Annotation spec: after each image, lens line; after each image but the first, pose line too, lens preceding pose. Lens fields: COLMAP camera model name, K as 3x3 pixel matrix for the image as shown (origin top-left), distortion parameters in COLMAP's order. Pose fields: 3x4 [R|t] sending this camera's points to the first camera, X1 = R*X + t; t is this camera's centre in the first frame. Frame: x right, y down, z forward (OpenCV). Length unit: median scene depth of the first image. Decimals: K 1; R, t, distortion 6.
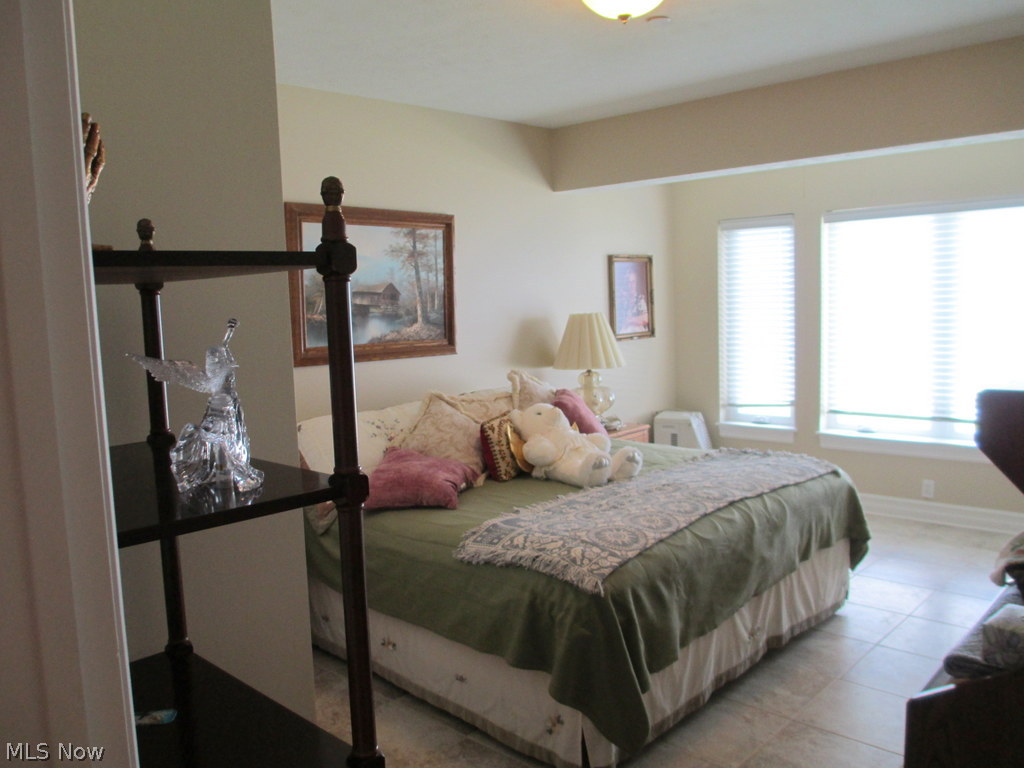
lens RADIAL K [[859.3, 0, 510.6], [0, 859.3, 386.5], [0, 0, 1]] dist [-0.049171, 0.010425]
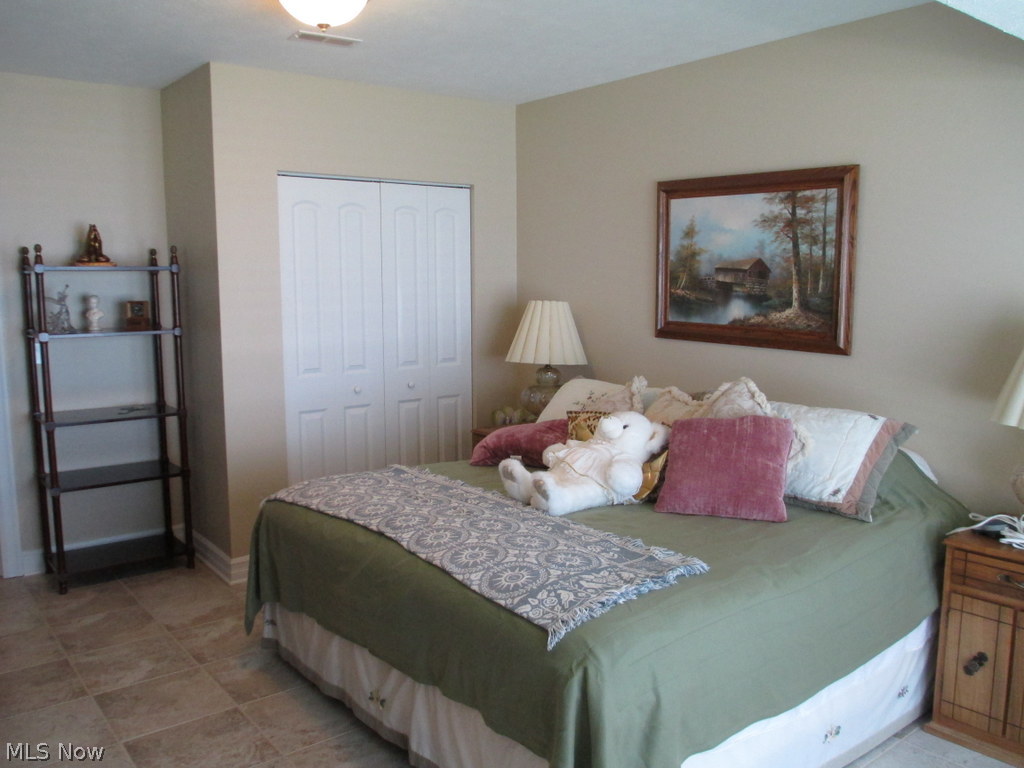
lens RADIAL K [[859.3, 0, 510.5], [0, 859.3, 382.3], [0, 0, 1]] dist [-0.049171, 0.010425]
pose [[-0.148175, 0.158337, -0.976204, 0.743150], [-0.095795, 0.980160, 0.173520, -0.121843], [0.984311, 0.119226, -0.130068, 0.866138]]
